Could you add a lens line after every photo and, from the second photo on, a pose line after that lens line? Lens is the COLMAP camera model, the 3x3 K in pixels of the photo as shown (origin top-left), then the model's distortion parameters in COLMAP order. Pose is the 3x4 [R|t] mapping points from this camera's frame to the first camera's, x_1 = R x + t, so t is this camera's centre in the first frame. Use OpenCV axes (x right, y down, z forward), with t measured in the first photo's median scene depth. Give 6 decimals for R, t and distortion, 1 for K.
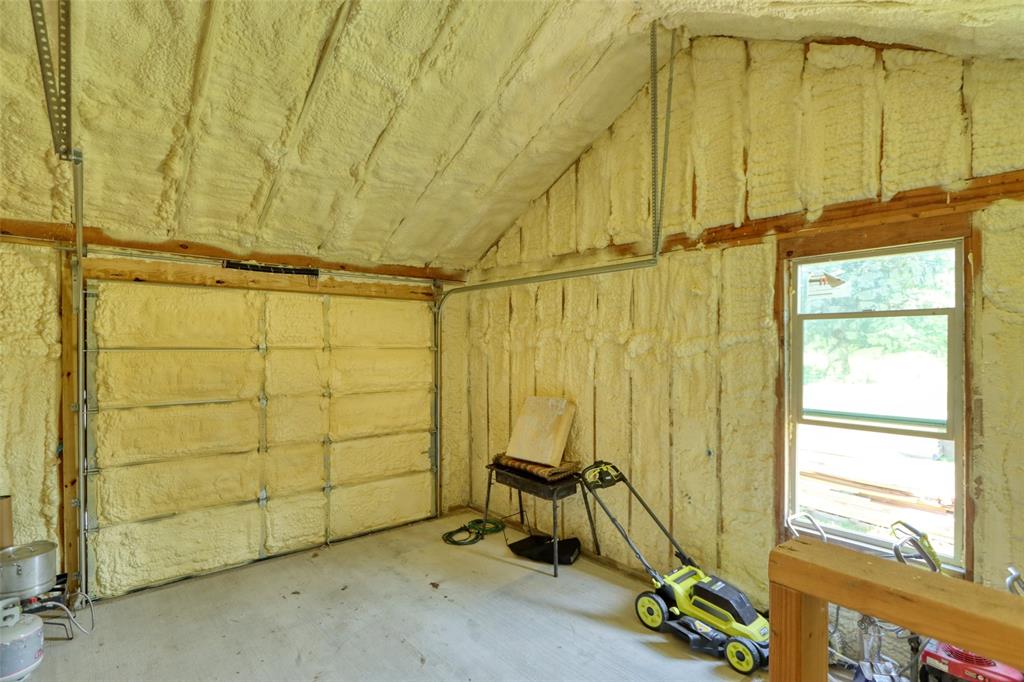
lens RADIAL K [[506.7, 0, 517.2], [0, 506.7, 340.7], [0, 0, 1]] dist [-0.018217, 0.002918]
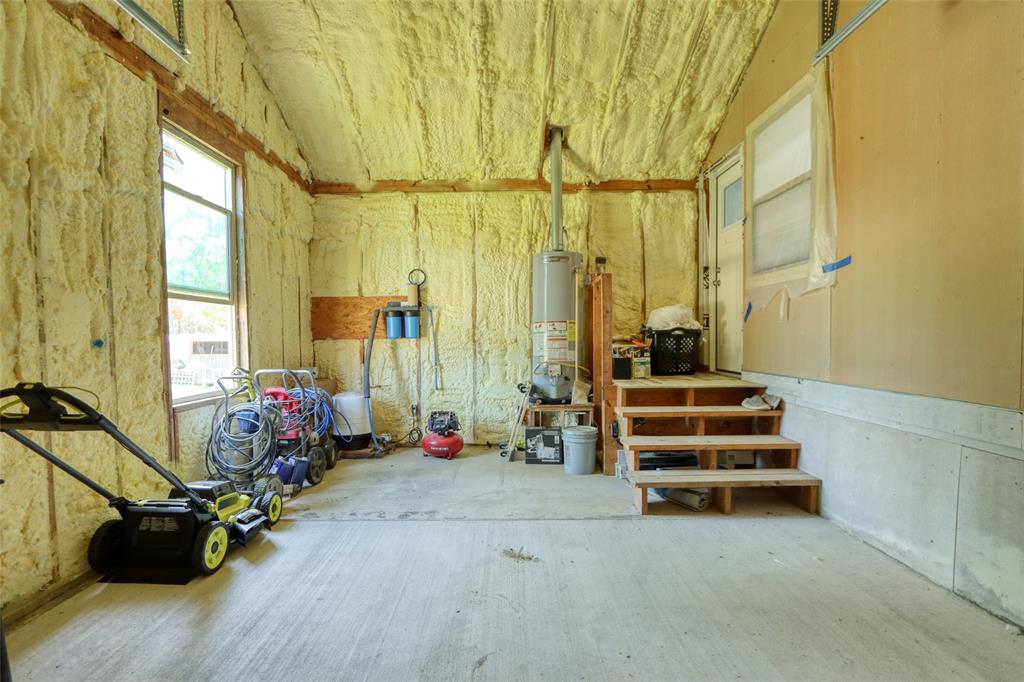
lens RADIAL K [[506.7, 0, 512.3], [0, 506.7, 347.9], [0, 0, 1]] dist [-0.018217, 0.002918]
pose [[-0.756982, -0.011659, 0.653332, -0.520274], [-0.003420, 0.999898, 0.013882, 0.234994], [-0.653427, 0.008274, -0.756944, 1.240391]]
